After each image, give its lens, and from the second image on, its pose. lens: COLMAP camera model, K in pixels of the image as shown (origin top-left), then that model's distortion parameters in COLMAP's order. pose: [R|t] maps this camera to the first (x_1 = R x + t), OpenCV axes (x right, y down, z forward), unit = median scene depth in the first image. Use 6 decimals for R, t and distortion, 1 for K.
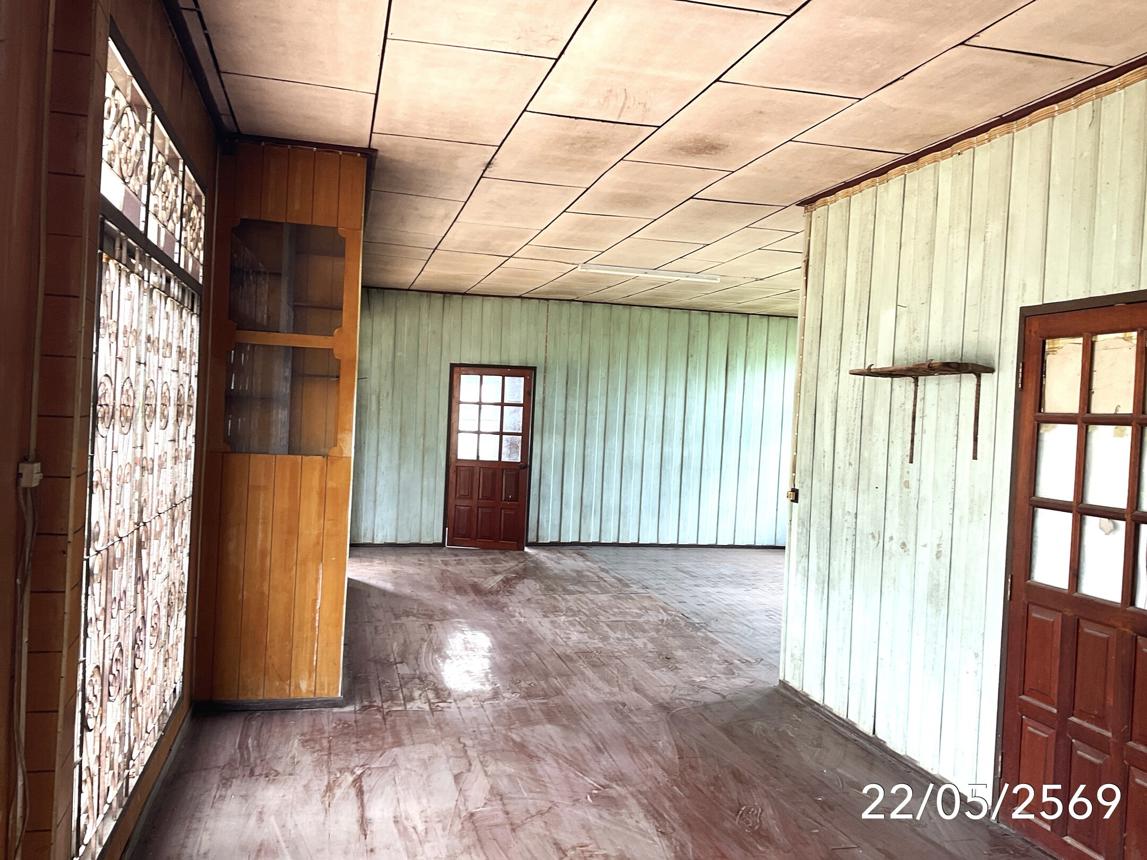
lens RADIAL K [[973.3, 0, 573.8], [0, 973.3, 428.4], [0, 0, 1]] dist [0.012936, 0.000229]
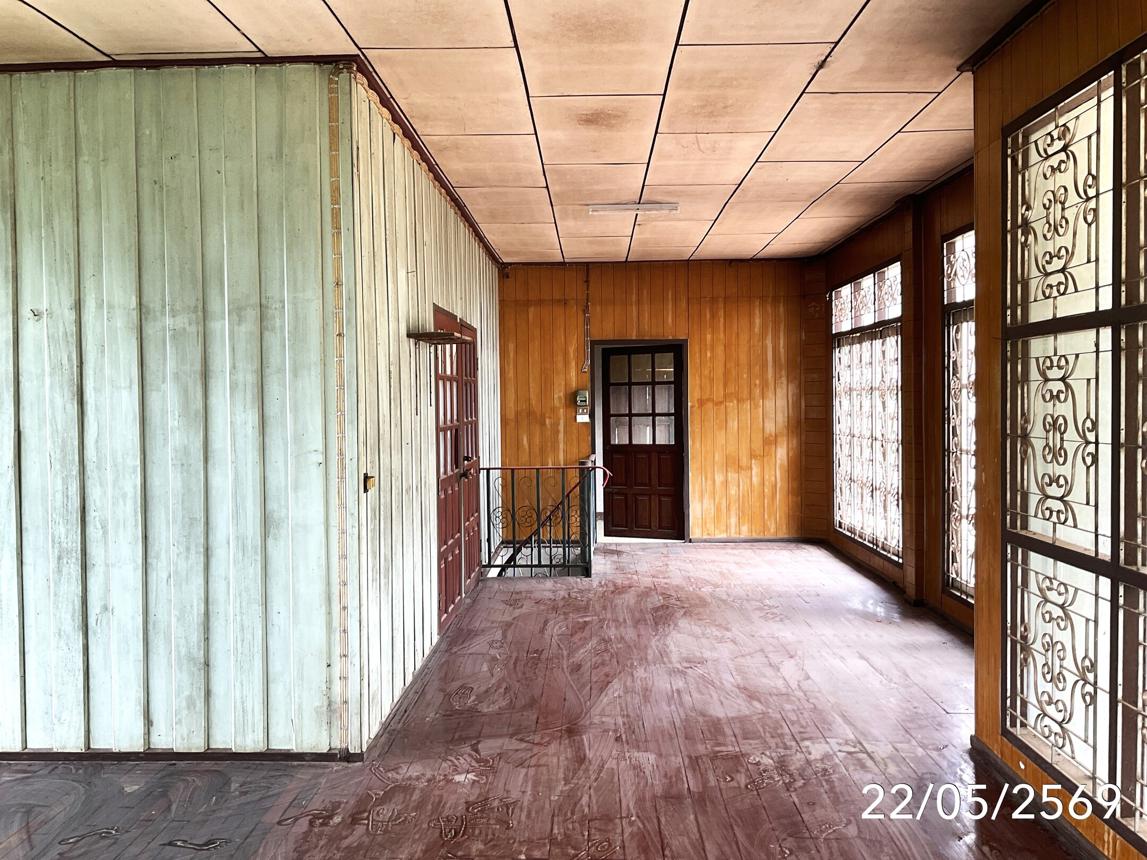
lens RADIAL K [[973.3, 0, 547.2], [0, 973.3, 442.6], [0, 0, 1]] dist [0.012936, 0.000229]
pose [[-0.957664, -0.048652, 0.283747, -0.119960], [-0.027865, 0.996654, 0.076845, -0.023192], [-0.286536, 0.065685, -0.955815, 1.941383]]
